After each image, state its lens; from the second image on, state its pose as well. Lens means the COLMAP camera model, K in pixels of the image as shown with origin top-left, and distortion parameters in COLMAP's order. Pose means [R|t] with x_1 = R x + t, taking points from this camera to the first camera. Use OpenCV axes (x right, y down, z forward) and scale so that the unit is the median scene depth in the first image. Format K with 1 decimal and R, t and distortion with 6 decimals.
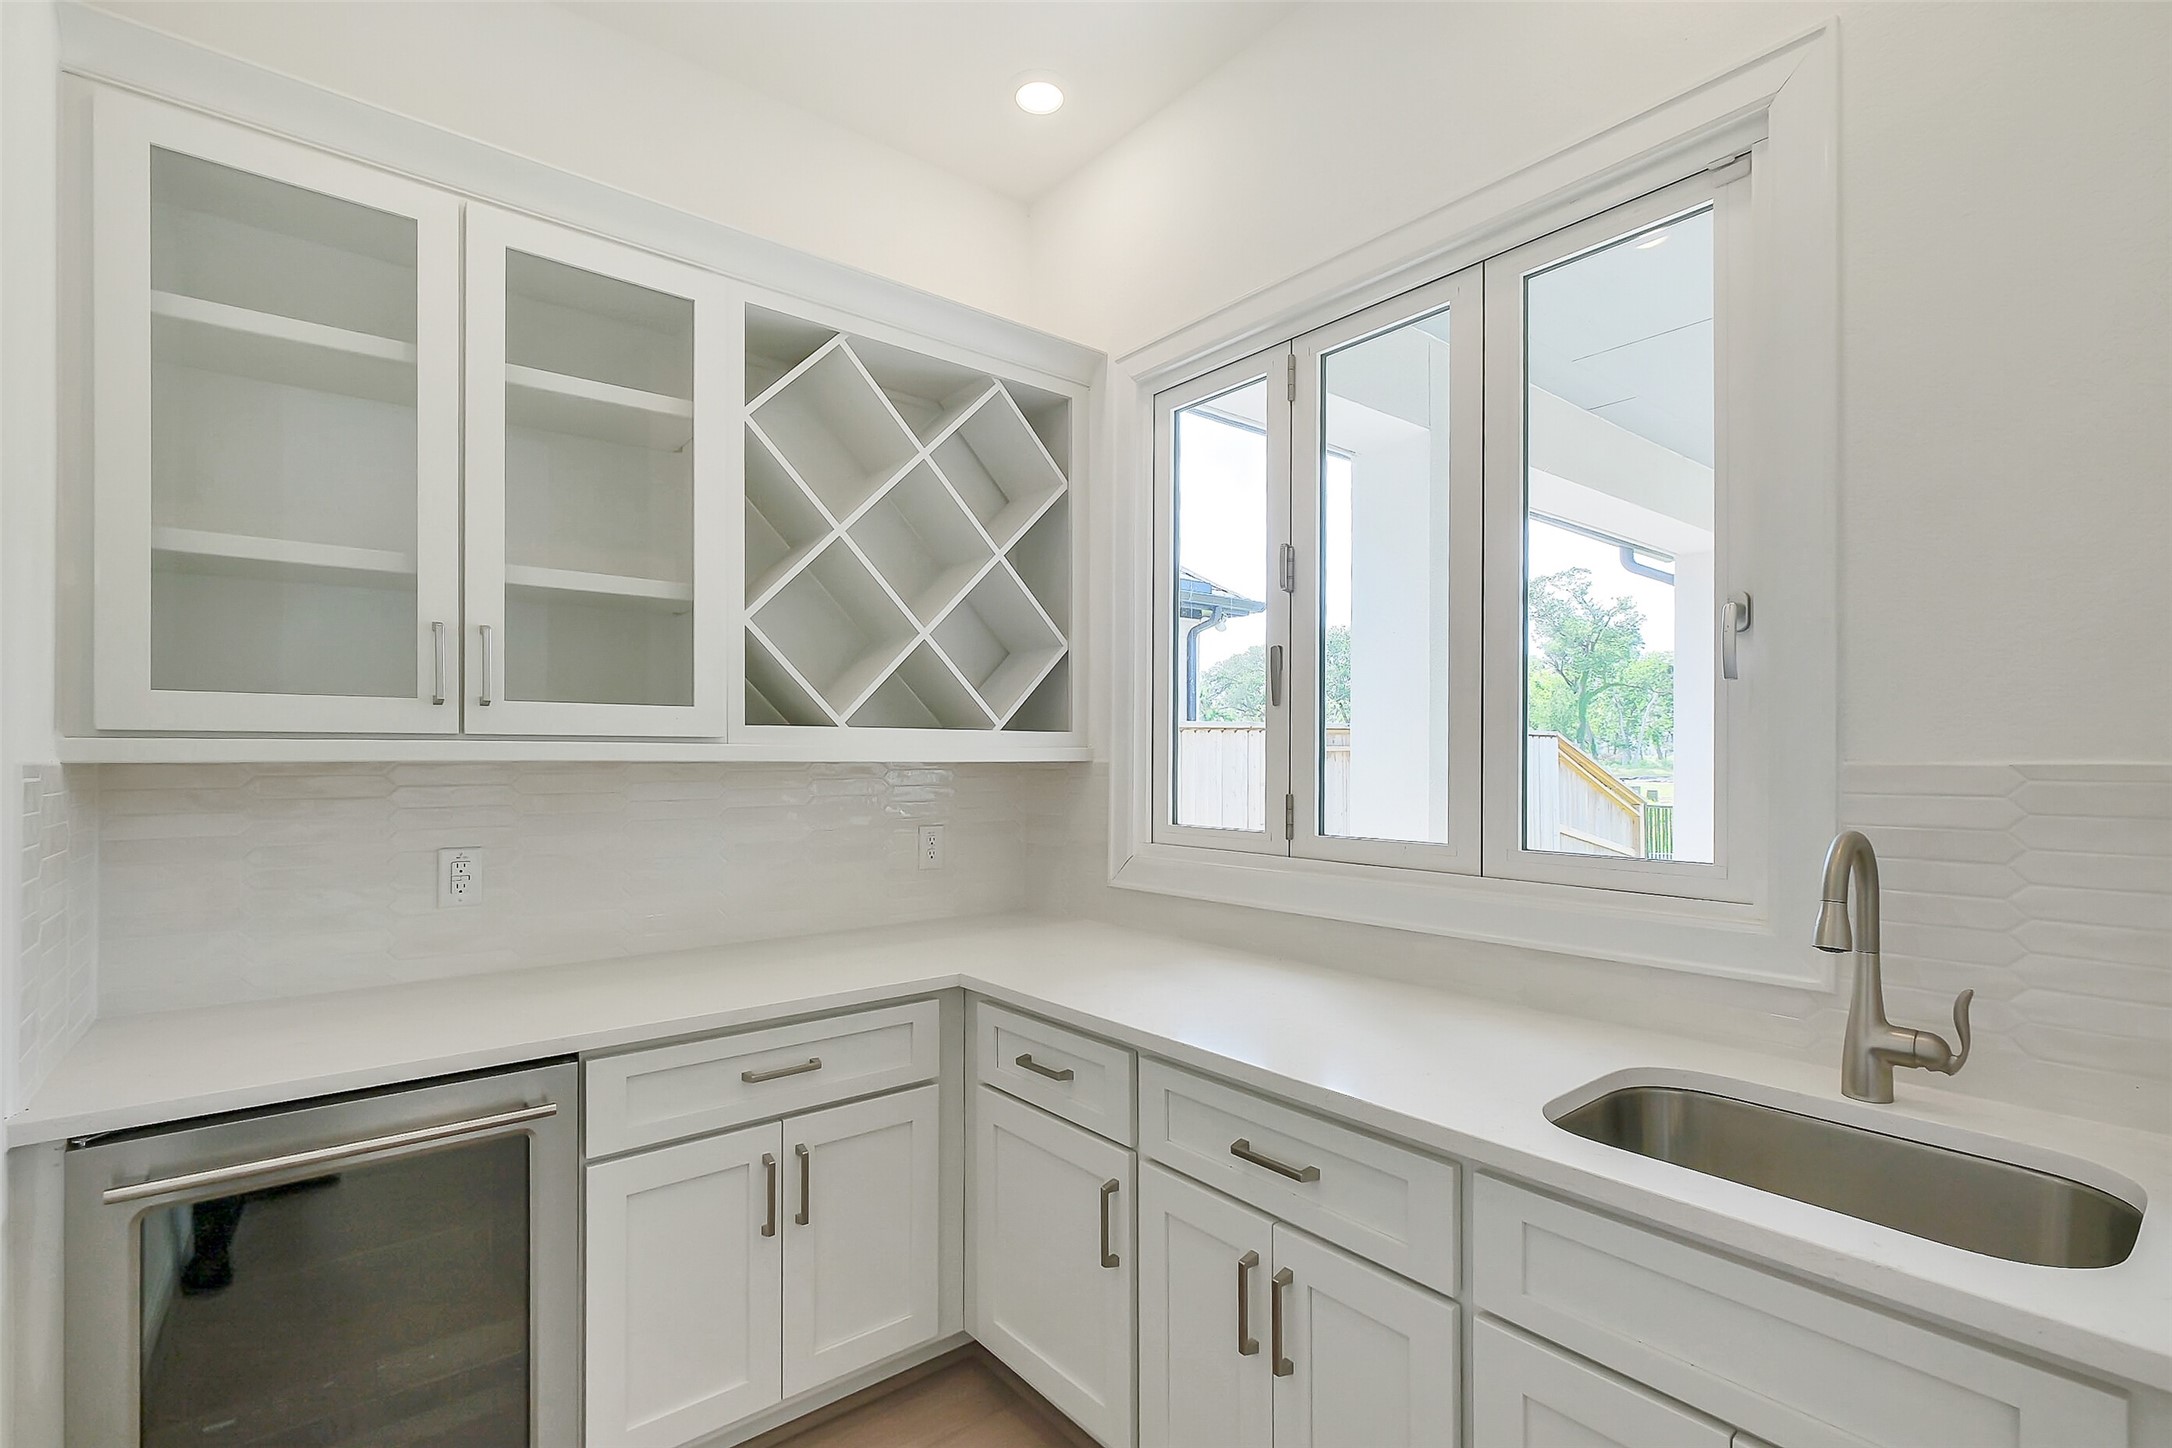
lens RADIAL K [[975.9, 0, 1051.5], [0, 975.9, 749.2], [0, 0, 1]] dist [0.000393, 0.000105]
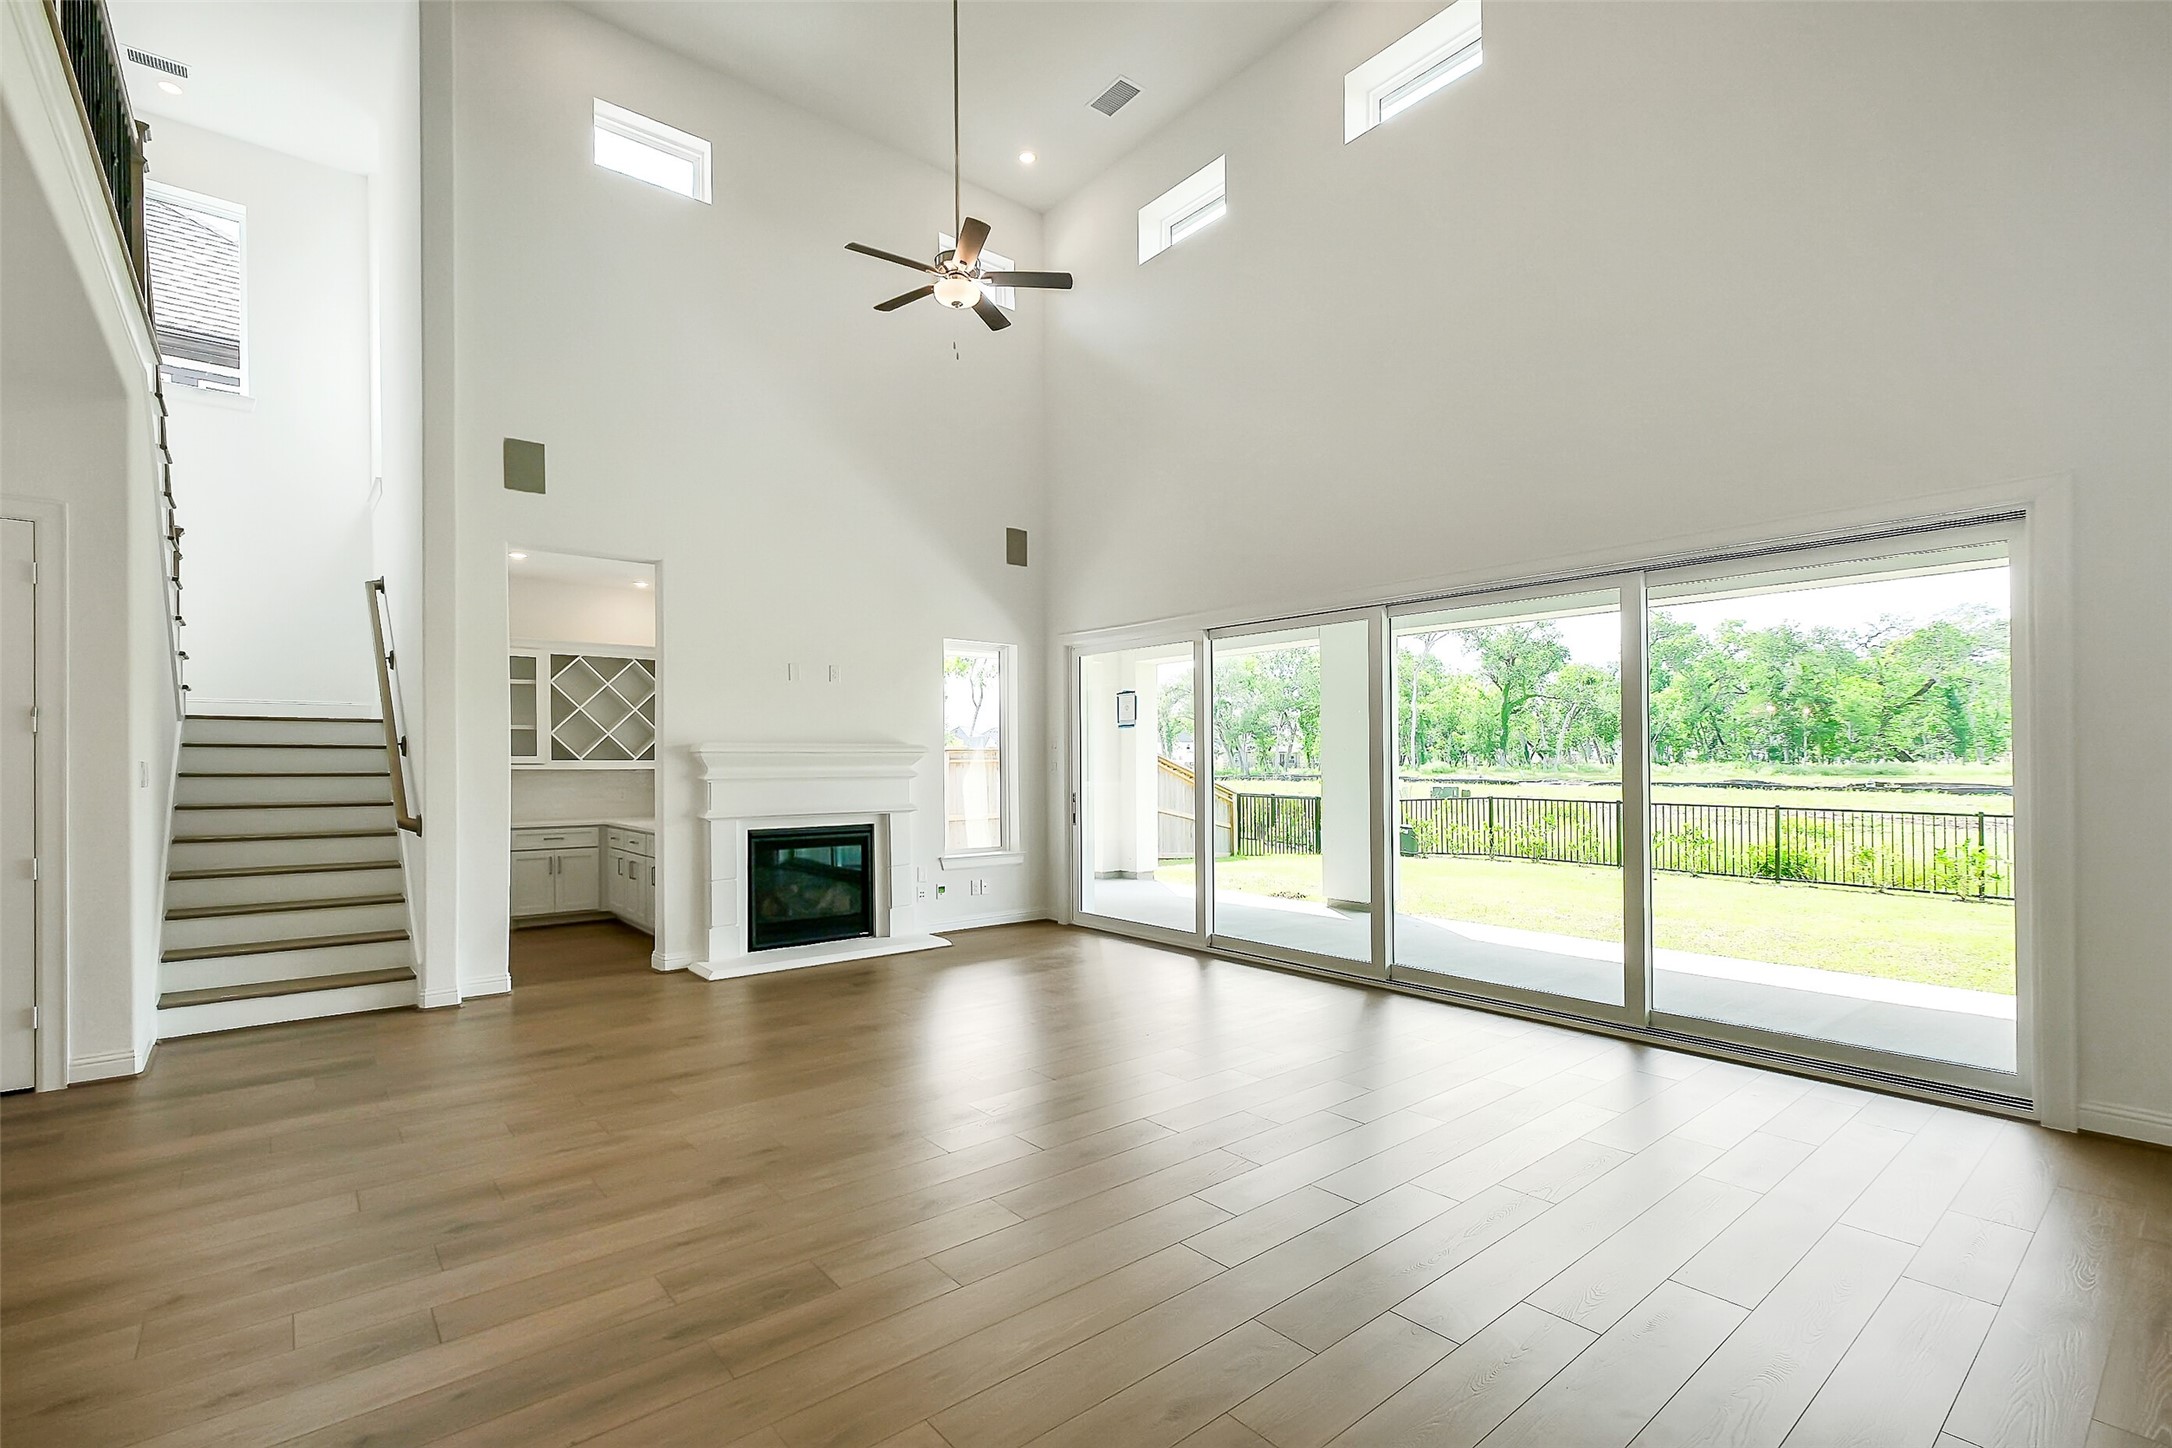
lens RADIAL K [[973.1, 0, 1076.0], [0, 973.1, 766.1], [0, 0, 1]] dist [-0.000252, -0.000174]
pose [[0.999602, -0.003480, 0.028003, 1.459535], [0.003186, 0.999939, 0.010548, -0.030088], [-0.028038, -0.010454, 0.999552, -2.574071]]
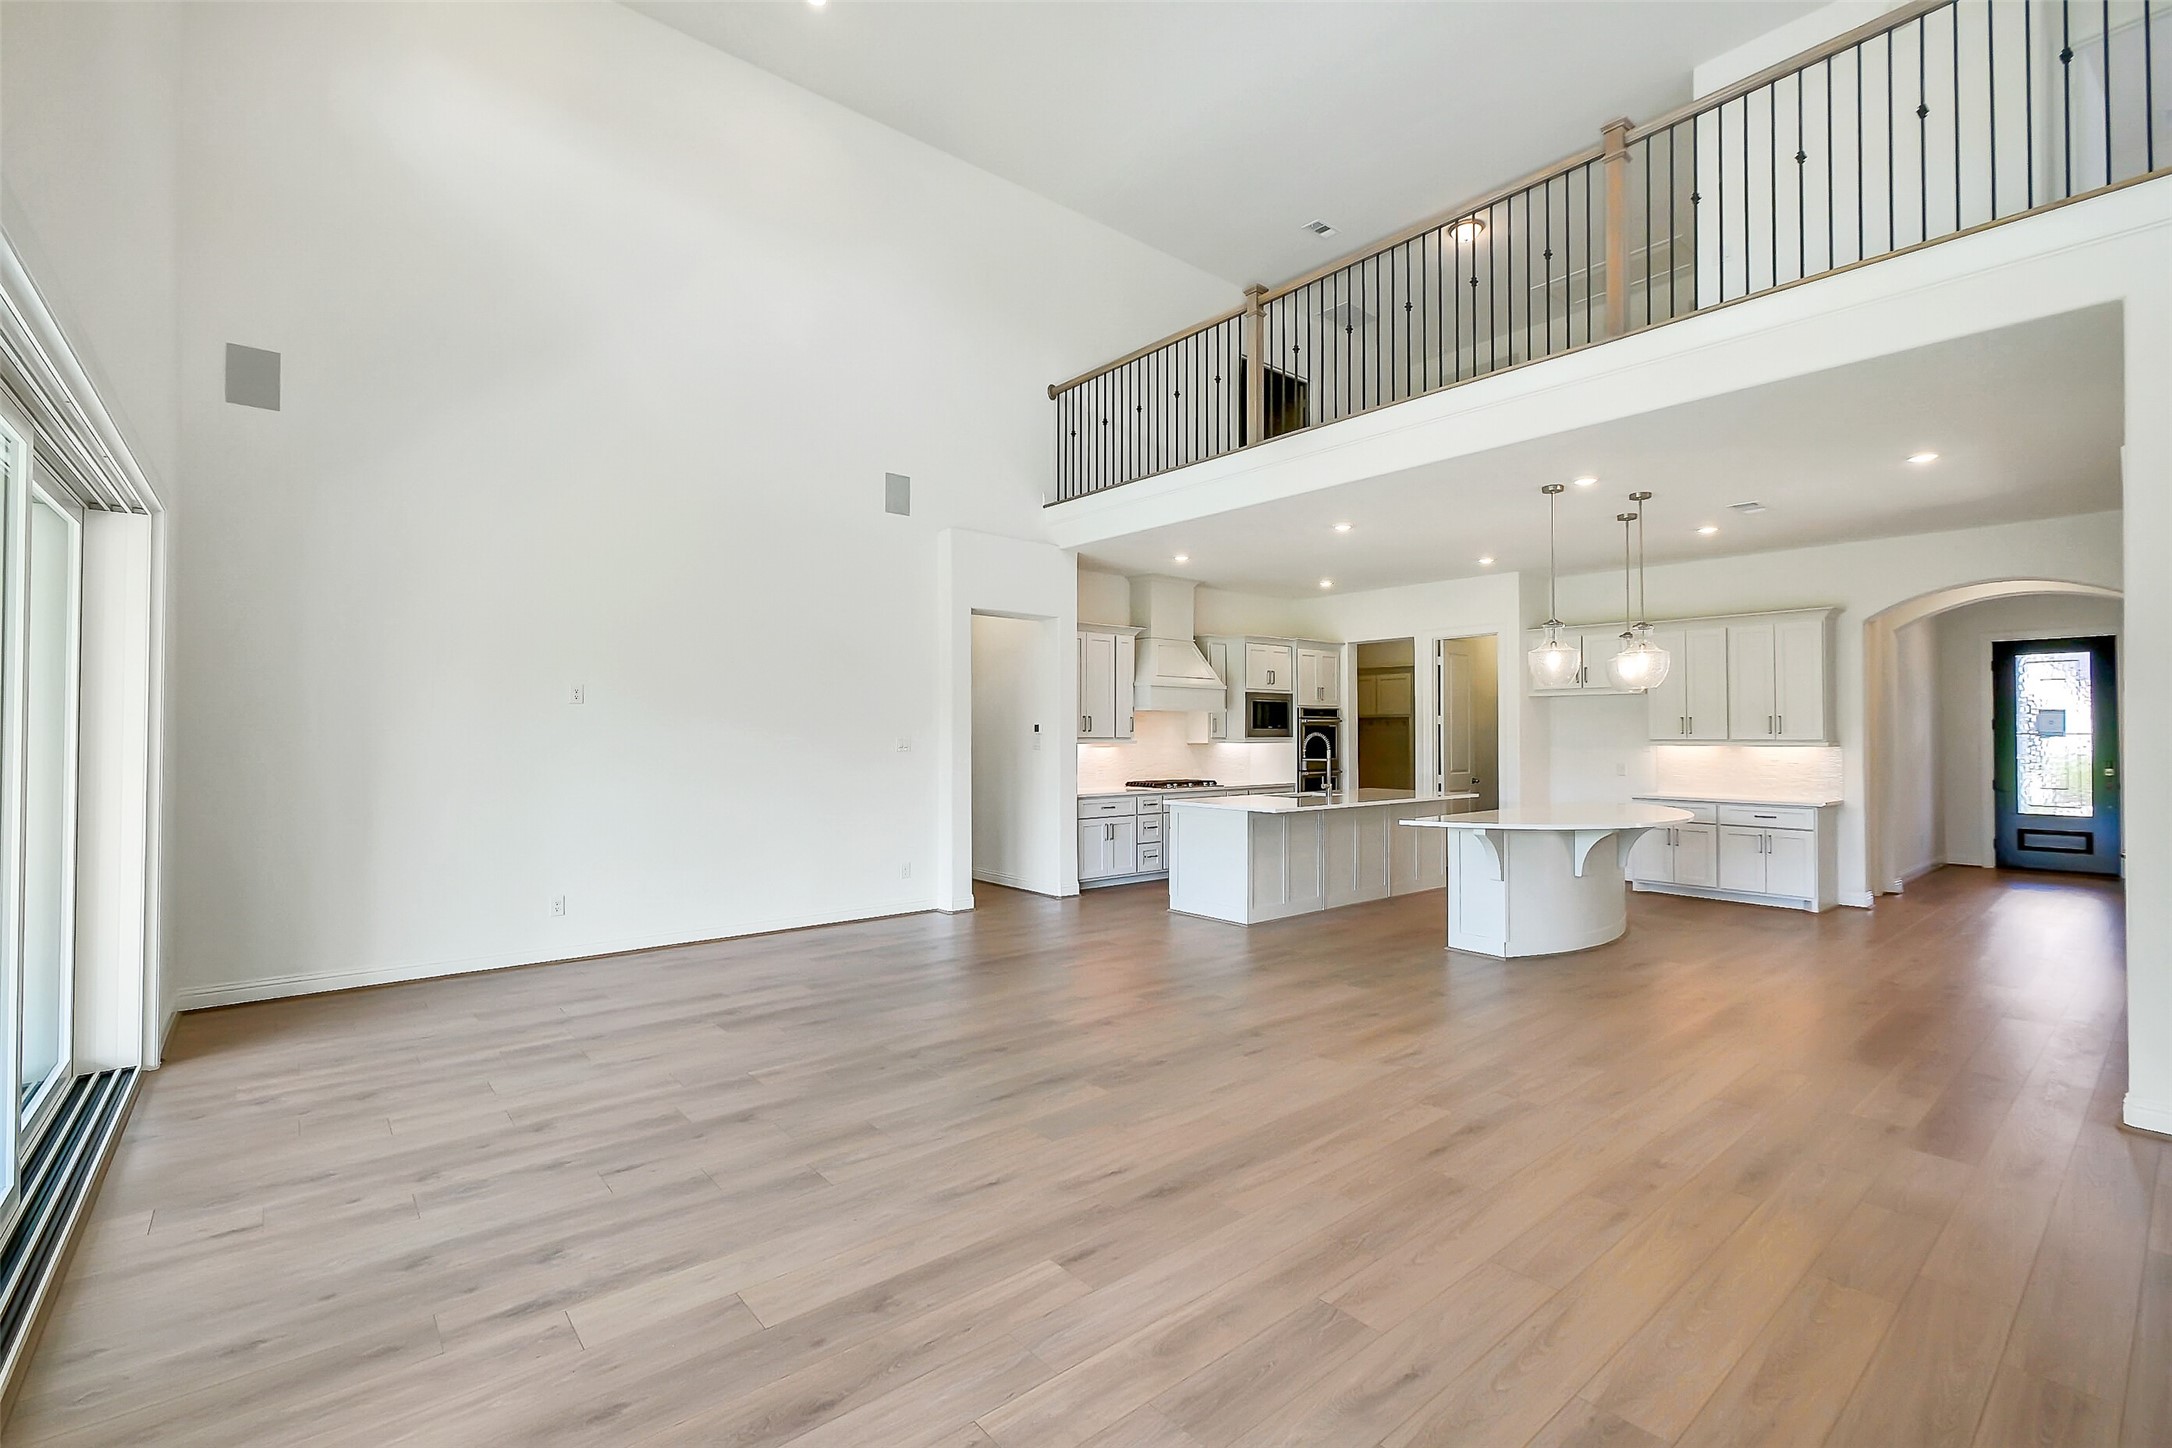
lens RADIAL K [[945.9, 0, 1083.1], [0, 945.9, 733.8], [0, 0, 1]] dist [0.002454, 0.000065]
pose [[-0.999216, -0.005595, -0.039192, 1.433668], [-0.005340, 0.999964, -0.006599, -0.031530], [0.039227, -0.006385, -0.999210, 0.546518]]
